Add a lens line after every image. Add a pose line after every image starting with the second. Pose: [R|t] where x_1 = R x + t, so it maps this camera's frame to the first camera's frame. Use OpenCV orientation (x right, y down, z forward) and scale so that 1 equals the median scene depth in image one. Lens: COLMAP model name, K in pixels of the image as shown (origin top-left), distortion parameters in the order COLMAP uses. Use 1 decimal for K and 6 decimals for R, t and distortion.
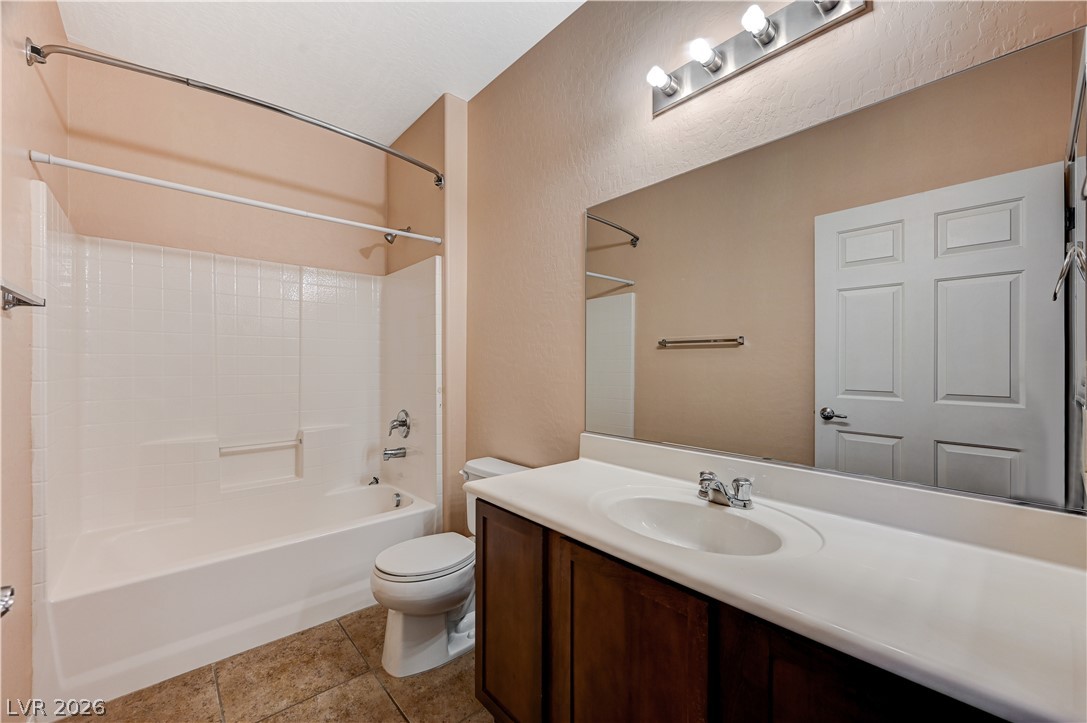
lens RADIAL K [[436.6, 0, 558.4], [0, 436.6, 367.3], [0, 0, 1]] dist [0.003127, 0.000711]
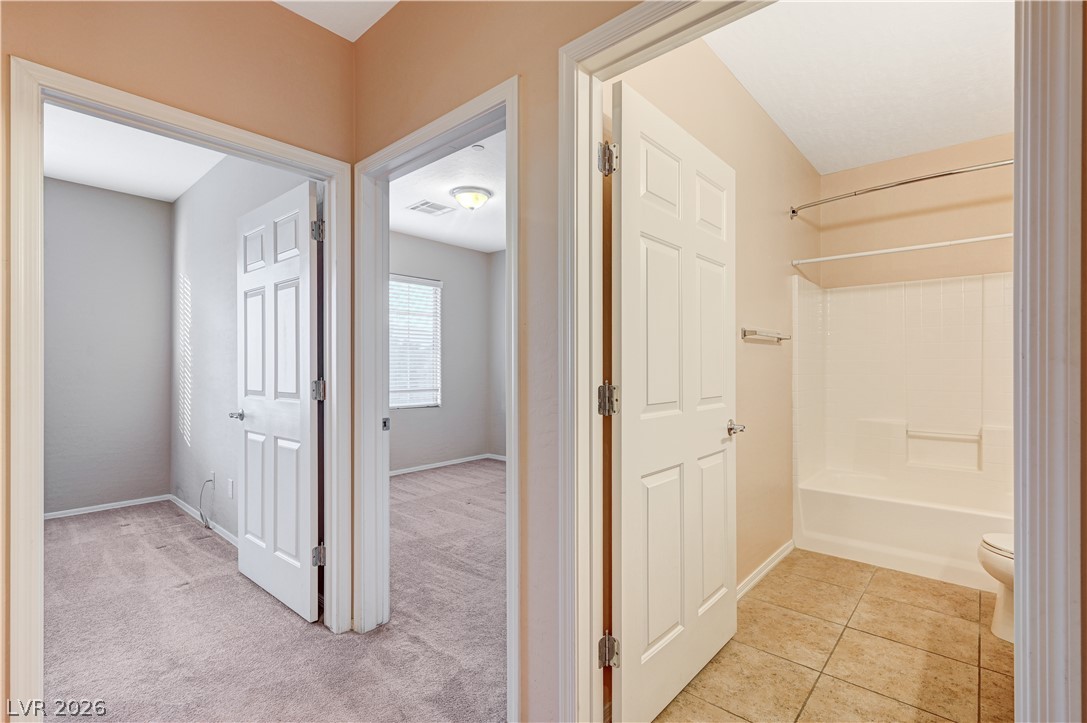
lens RADIAL K [[492.2, 0, 542.4], [0, 492.2, 360.3], [0, 0, 1]] dist [0.000077, 0.001010]
pose [[0.114650, -0.011213, -0.993343, 0.505148], [-0.002813, 0.999929, -0.011612, -0.004317], [0.993402, 0.004126, 0.114611, -0.221514]]
